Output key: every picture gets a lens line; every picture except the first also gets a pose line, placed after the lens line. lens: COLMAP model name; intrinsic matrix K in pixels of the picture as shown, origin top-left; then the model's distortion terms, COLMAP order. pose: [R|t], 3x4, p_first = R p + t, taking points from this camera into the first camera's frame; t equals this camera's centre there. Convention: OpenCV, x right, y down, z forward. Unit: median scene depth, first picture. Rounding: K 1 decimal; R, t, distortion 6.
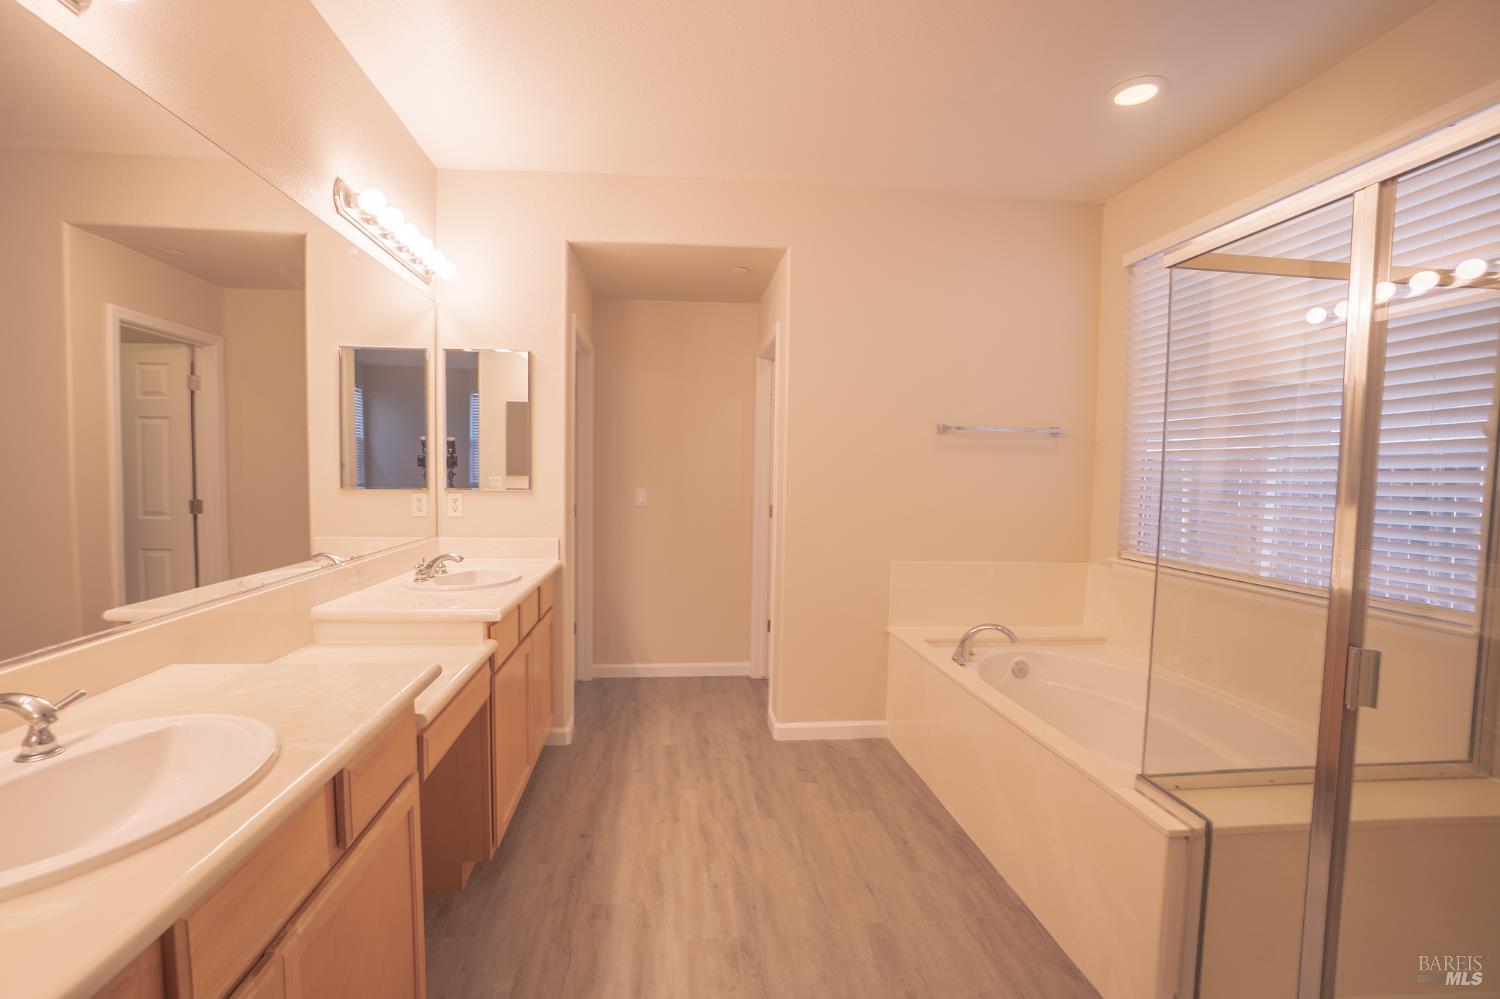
lens RADIAL K [[678.1, 0, 743.8], [0, 678.1, 498.6], [0, 0, 1]] dist [-0.008379, 0.000108]
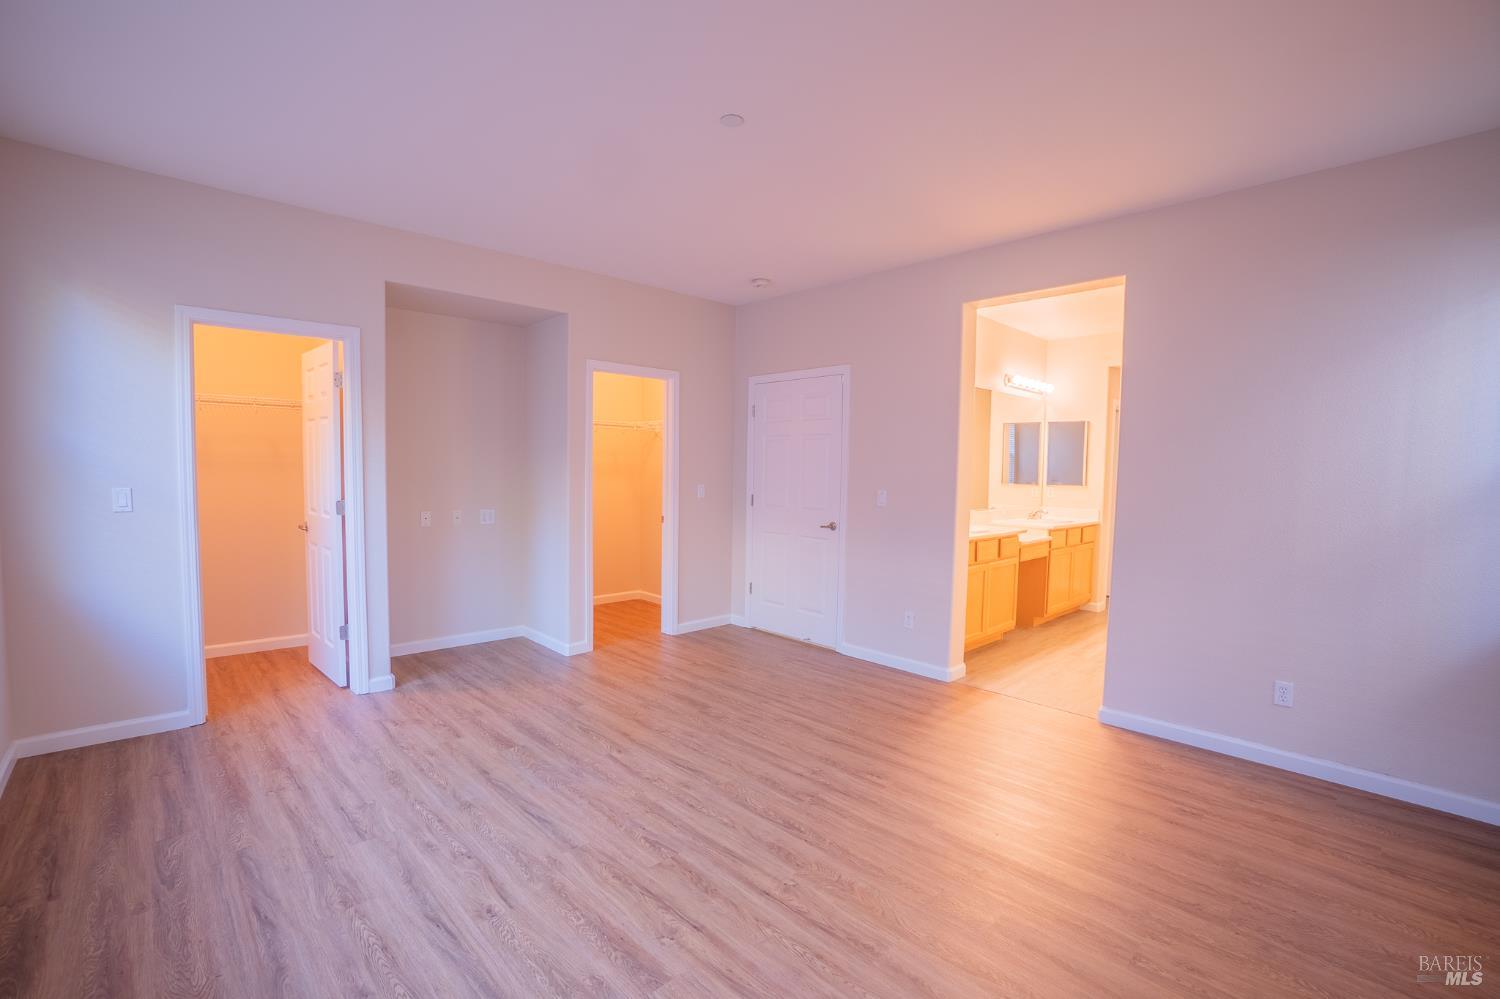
lens RADIAL K [[678.1, 0, 743.8], [0, 678.1, 498.6], [0, 0, 1]] dist [-0.008379, 0.000108]
pose [[0.624769, 0.030223, -0.780224, 0.628974], [-0.022065, 0.999535, 0.021050, 0.004404], [0.780497, 0.004064, 0.625146, -1.088283]]
